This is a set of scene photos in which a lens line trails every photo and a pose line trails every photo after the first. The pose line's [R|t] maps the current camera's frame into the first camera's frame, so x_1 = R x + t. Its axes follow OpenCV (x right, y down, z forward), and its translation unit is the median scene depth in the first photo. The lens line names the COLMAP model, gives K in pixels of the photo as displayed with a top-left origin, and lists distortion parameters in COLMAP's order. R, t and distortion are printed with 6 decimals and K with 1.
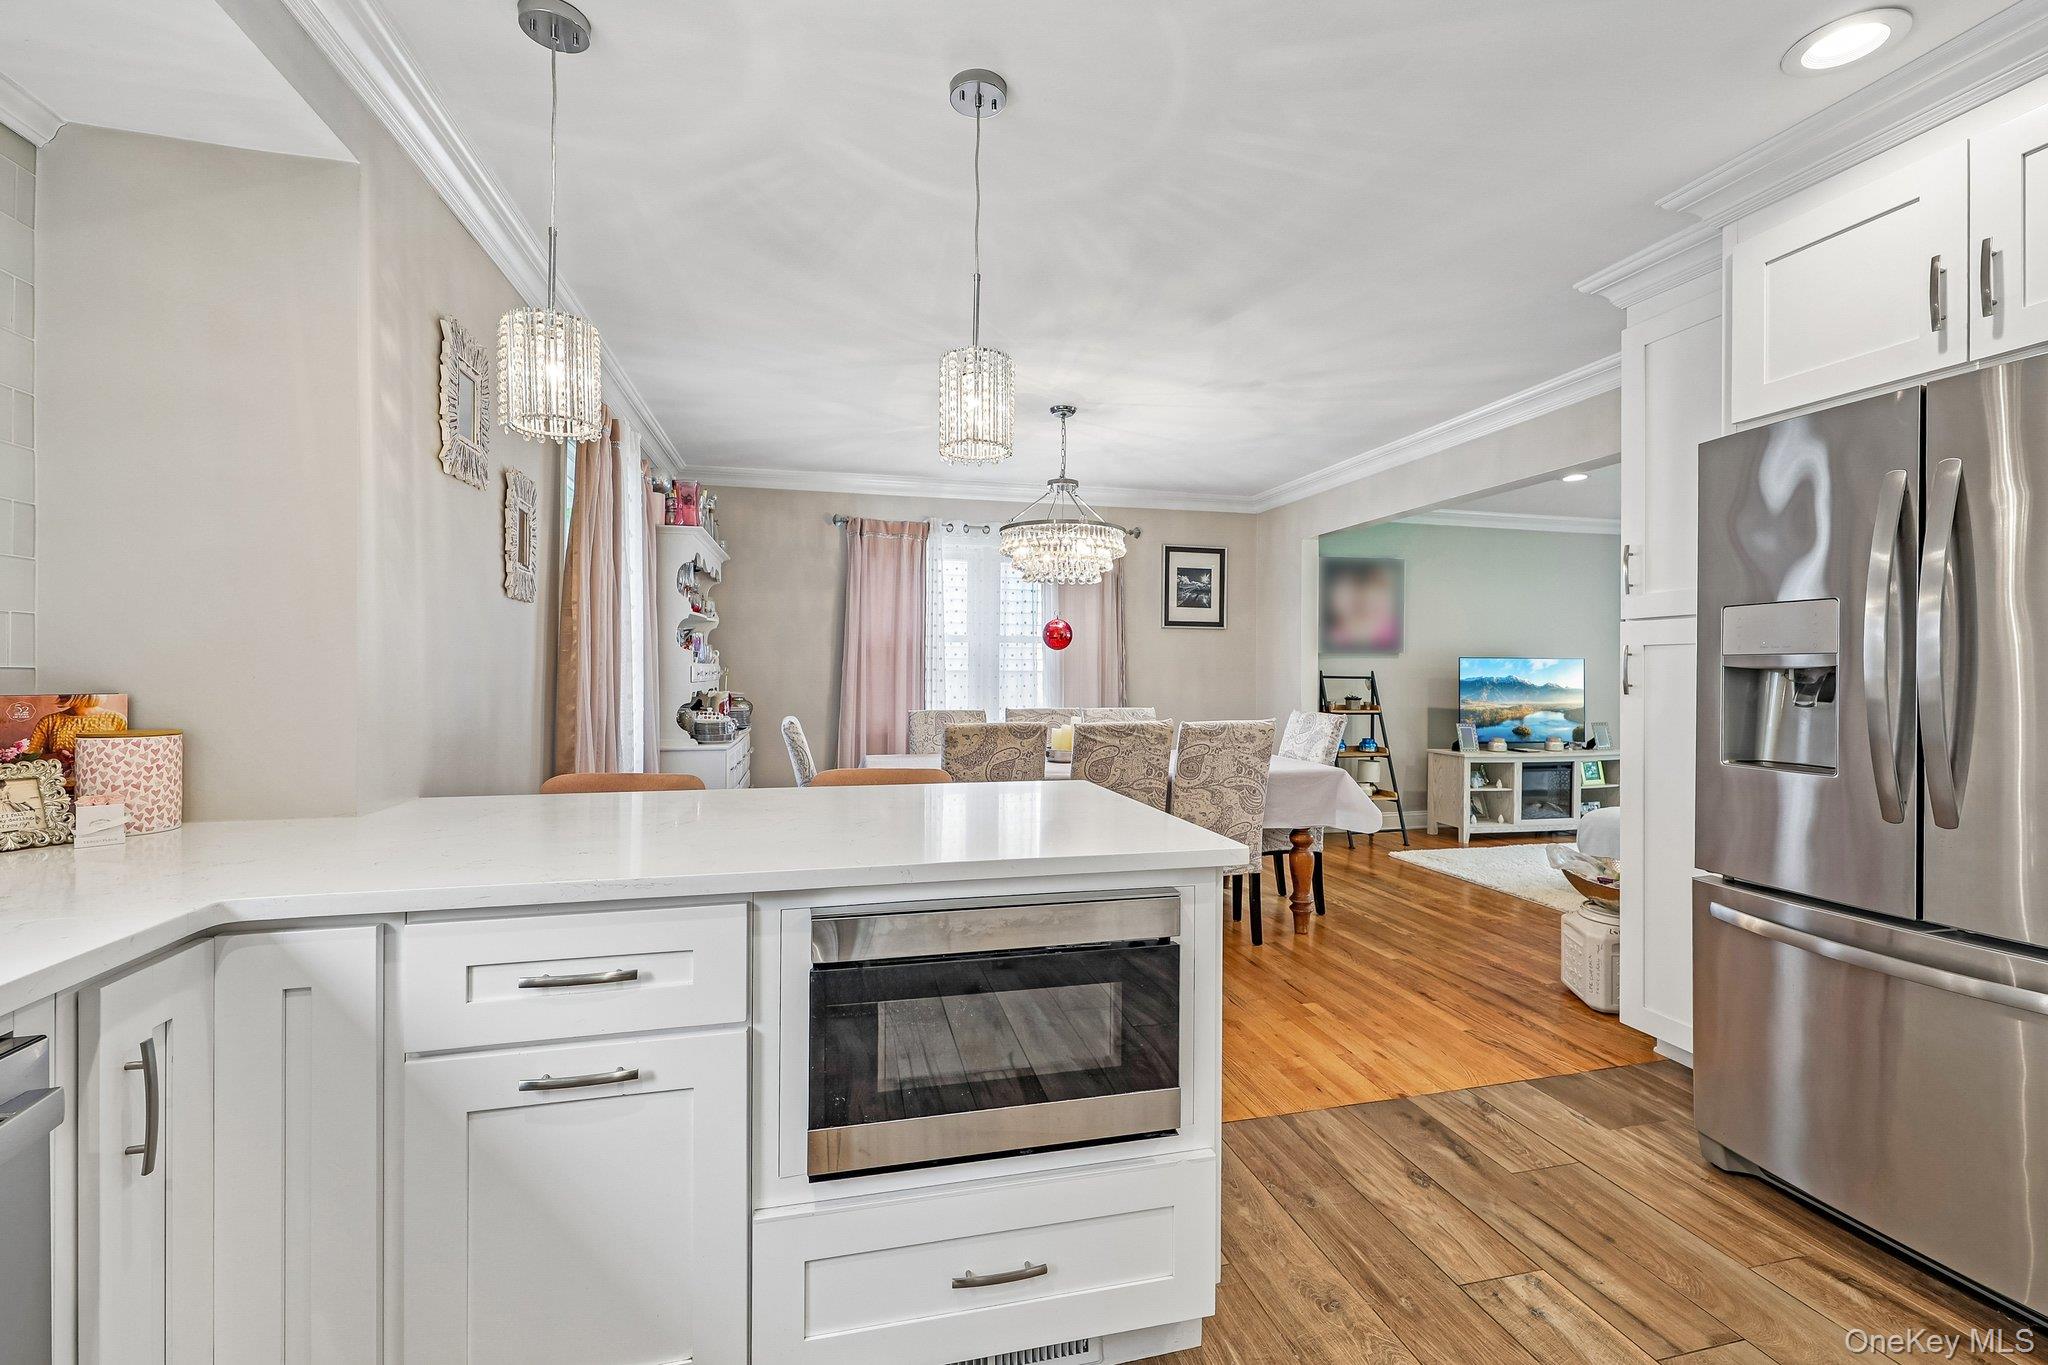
lens RADIAL K [[859.1, 0, 1029.5], [0, 859.1, 670.8], [0, 0, 1]] dist [0.001333, 0.000201]
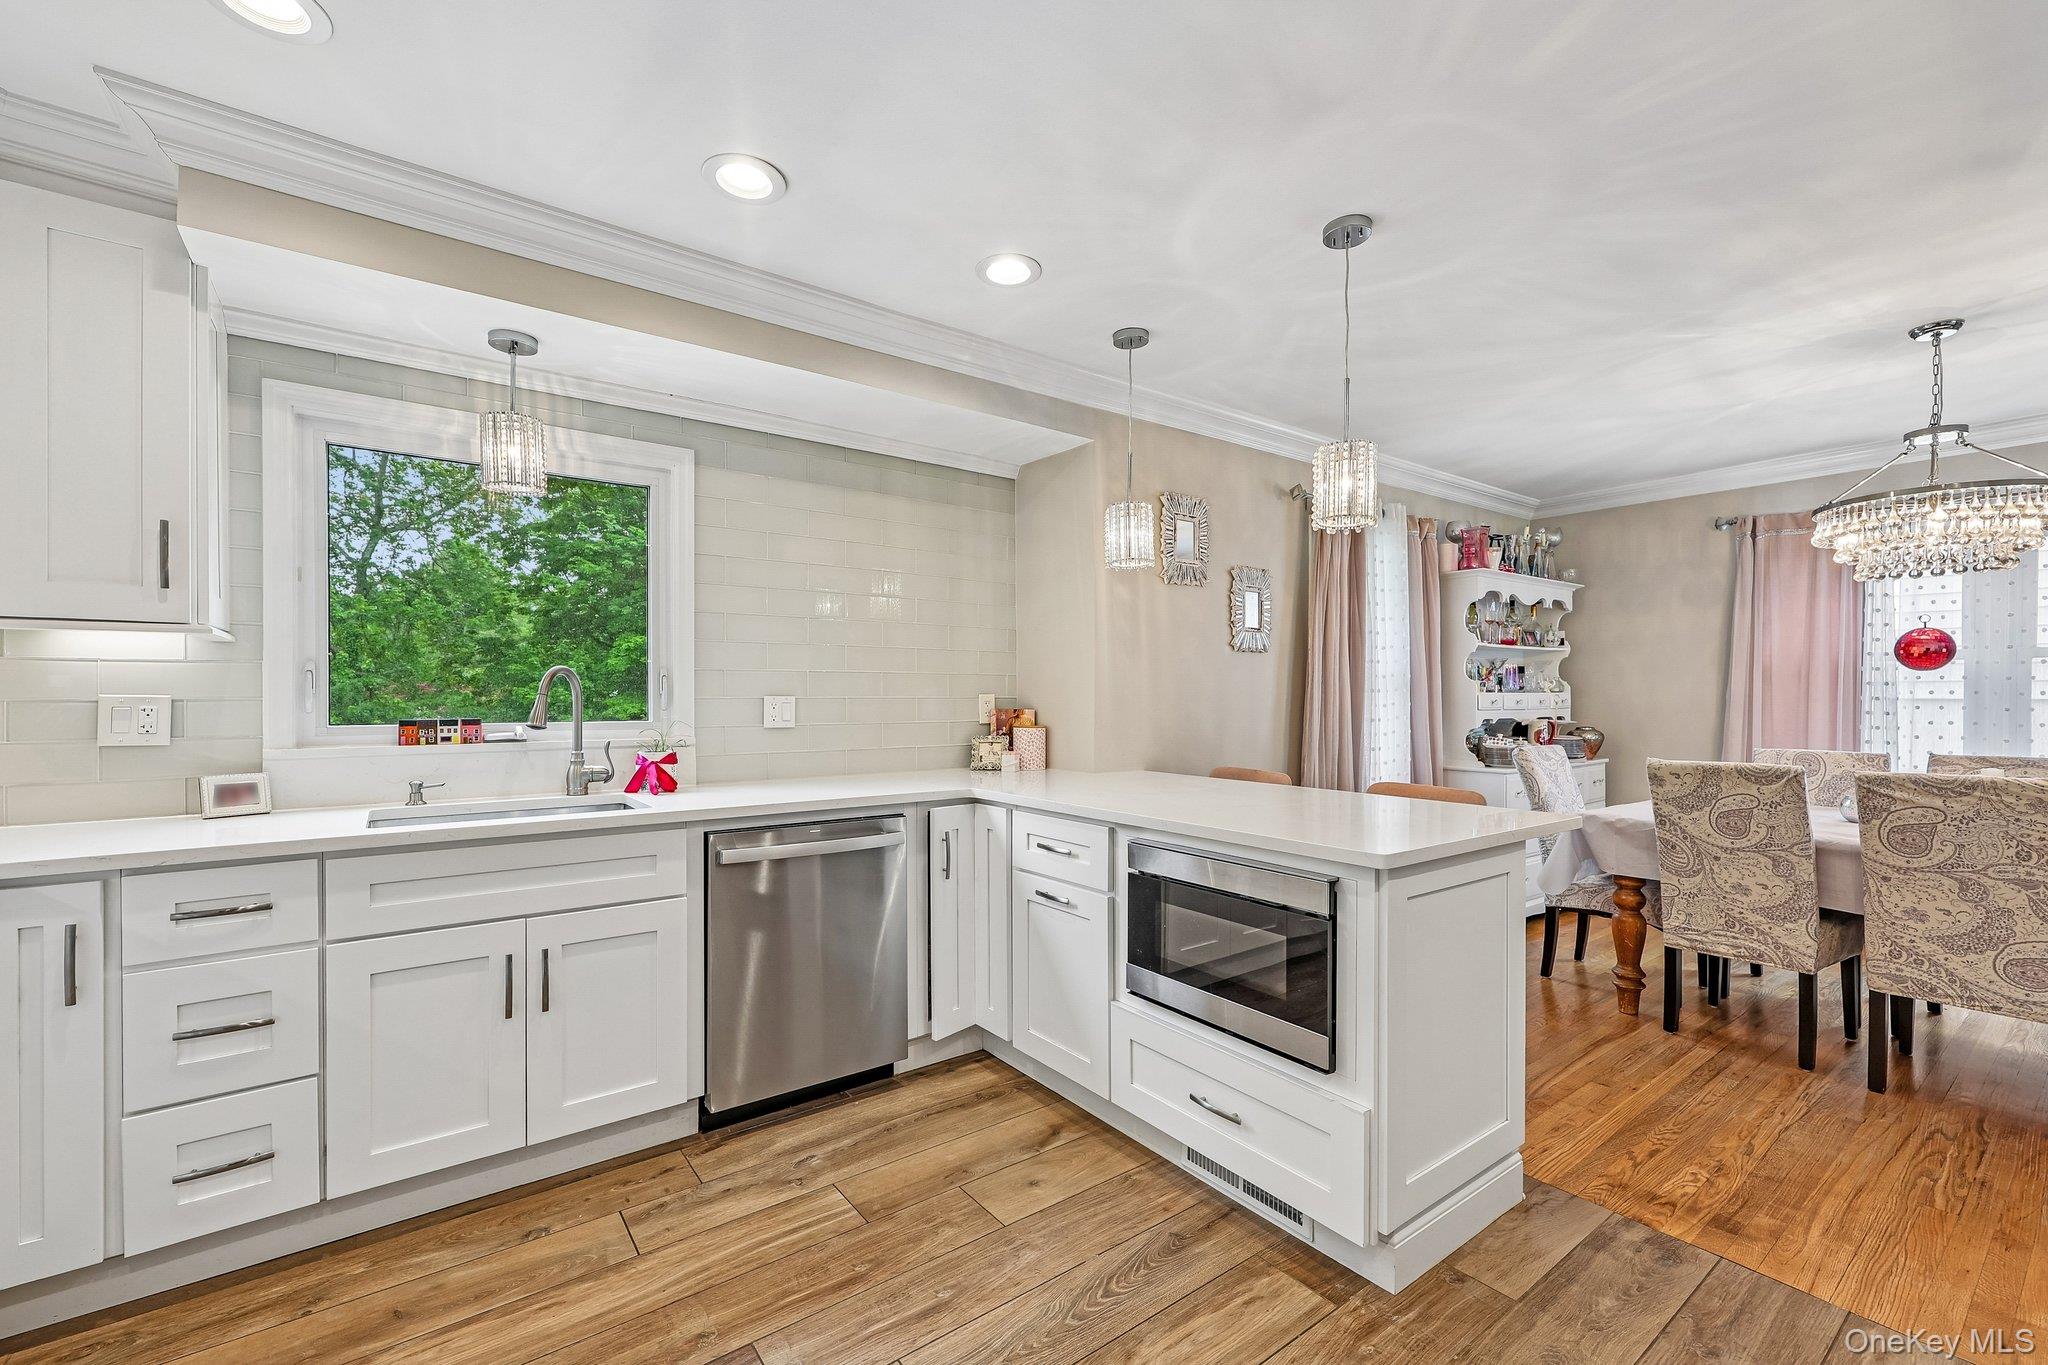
lens RADIAL K [[843.6, 0, 1025.9], [0, 843.6, 709.5], [0, 0, 1]] dist [0.001227, 0.000141]
pose [[0.384152, 0.013348, -0.923173, 0.995667], [-0.001205, 0.999902, 0.013956, -0.003646], [0.923269, -0.004249, 0.384130, 0.121363]]
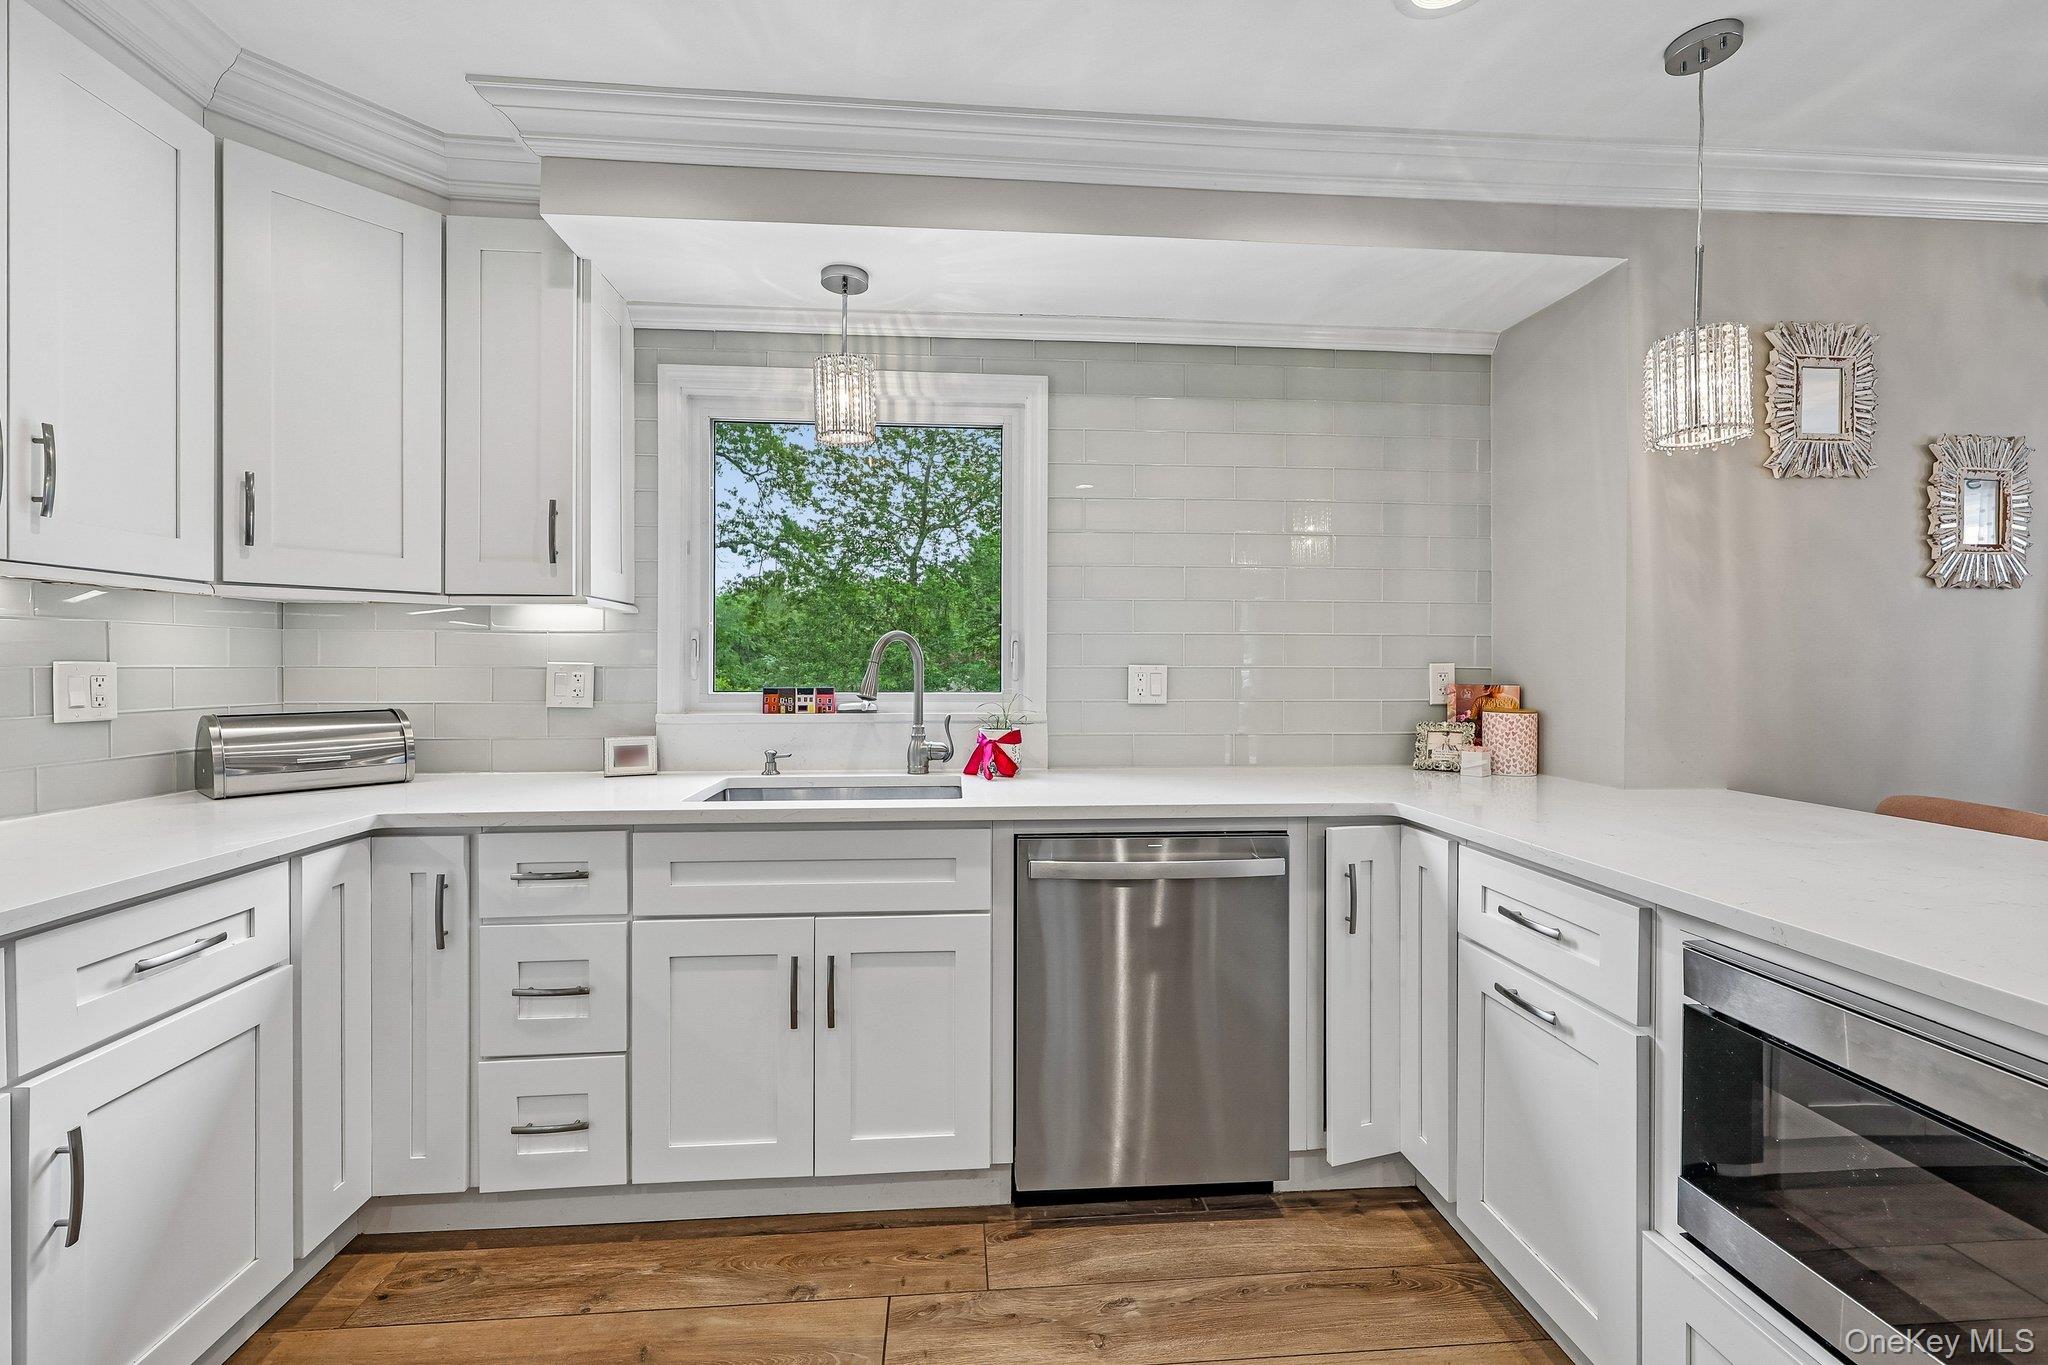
lens RADIAL K [[845.9, 0, 1020.1], [0, 845.9, 673.8], [0, 0, 1]] dist [0.001242, 0.000060]
pose [[-0.163250, 0.008230, -0.986550, 0.594862], [-0.004967, 0.999946, 0.009164, -0.003660], [0.986572, 0.006397, -0.163200, 0.360687]]
